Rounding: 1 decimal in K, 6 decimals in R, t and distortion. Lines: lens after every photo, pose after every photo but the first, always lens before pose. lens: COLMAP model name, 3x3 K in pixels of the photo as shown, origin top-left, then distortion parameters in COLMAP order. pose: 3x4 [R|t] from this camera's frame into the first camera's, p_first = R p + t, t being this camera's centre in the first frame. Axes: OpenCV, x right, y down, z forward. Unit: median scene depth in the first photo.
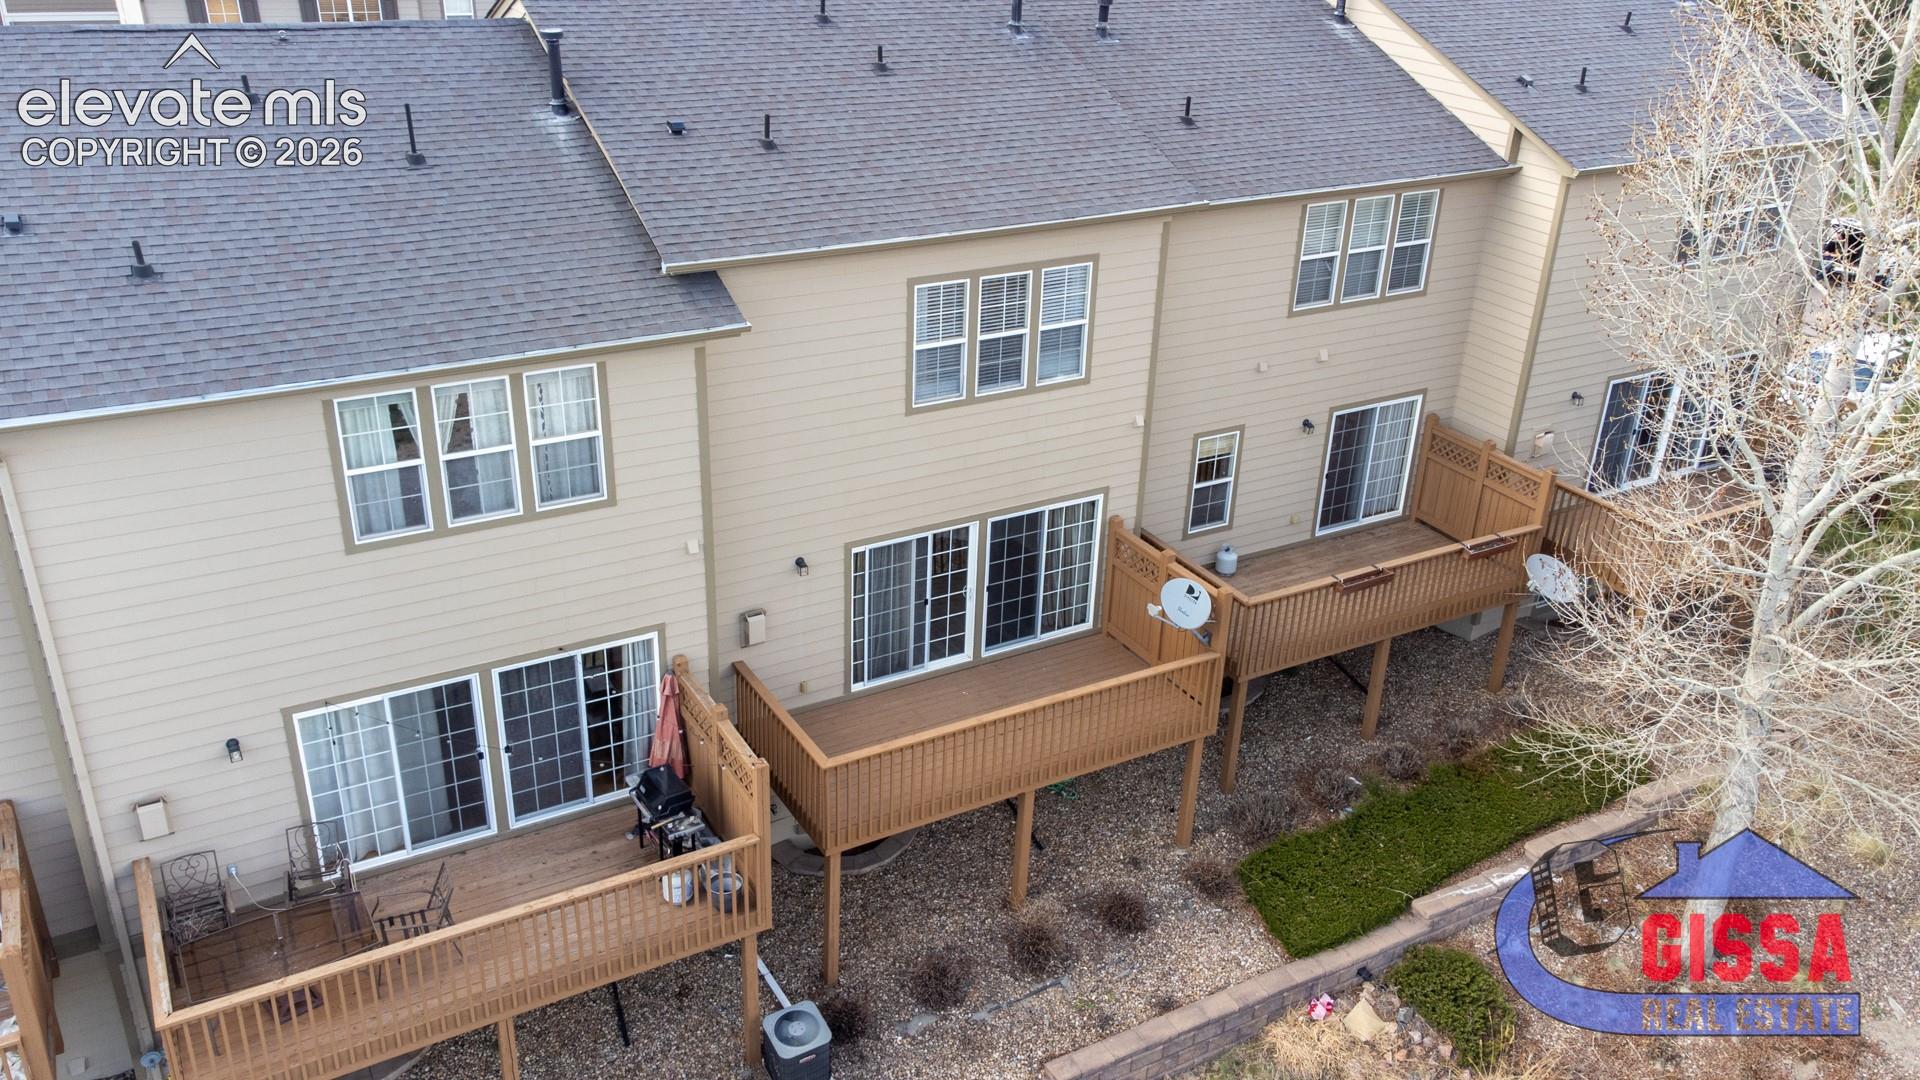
lens RADIAL K [[1513.7, 0, 960.0], [0, 1513.7, 540.0], [0, 0, 1]] dist [0.003840, 0.001747]
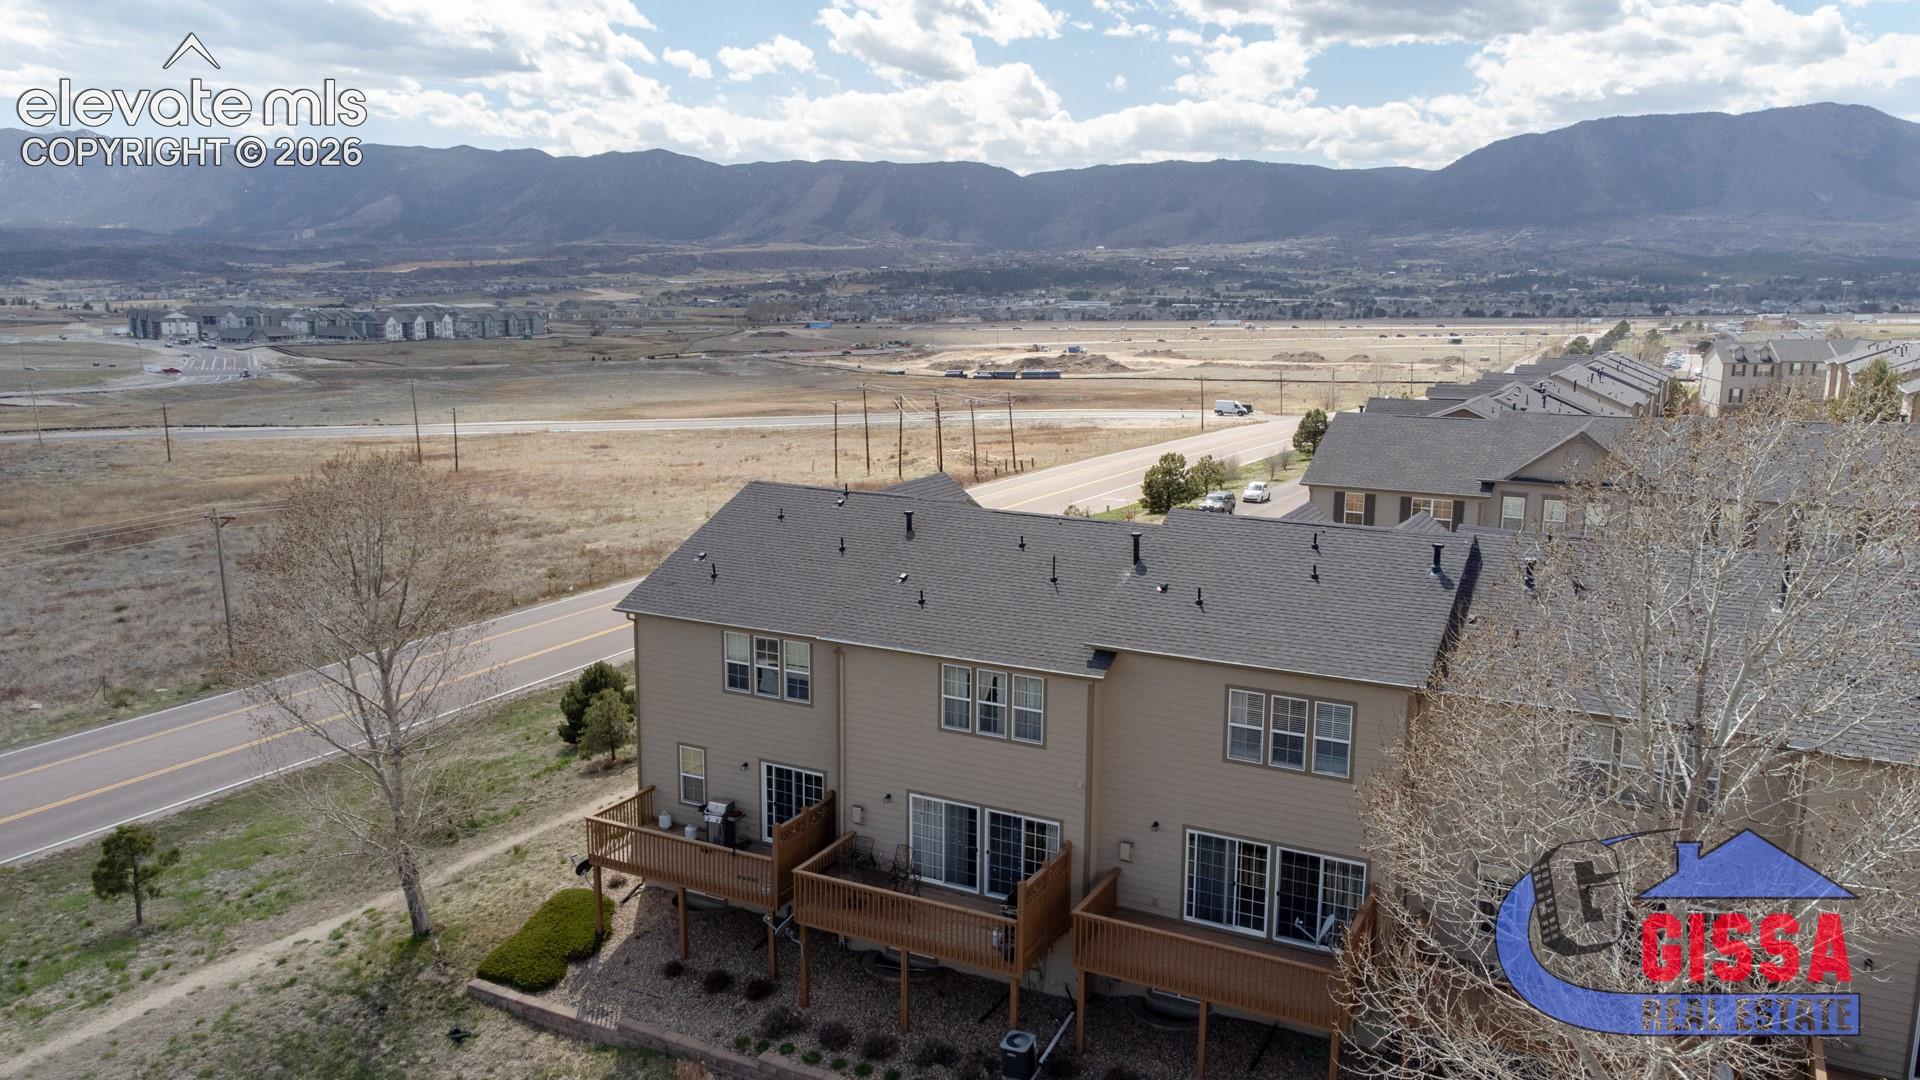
lens RADIAL K [[1513.7, 0, 960.0], [0, 1513.7, 540.0], [0, 0, 1]] dist [0.003840, 0.001747]
pose [[0.520443, 0.117537, -0.845769, 1.233080], [-0.364901, 0.926100, -0.095840, -0.040200], [0.772002, 0.358501, 0.524872, -0.241841]]
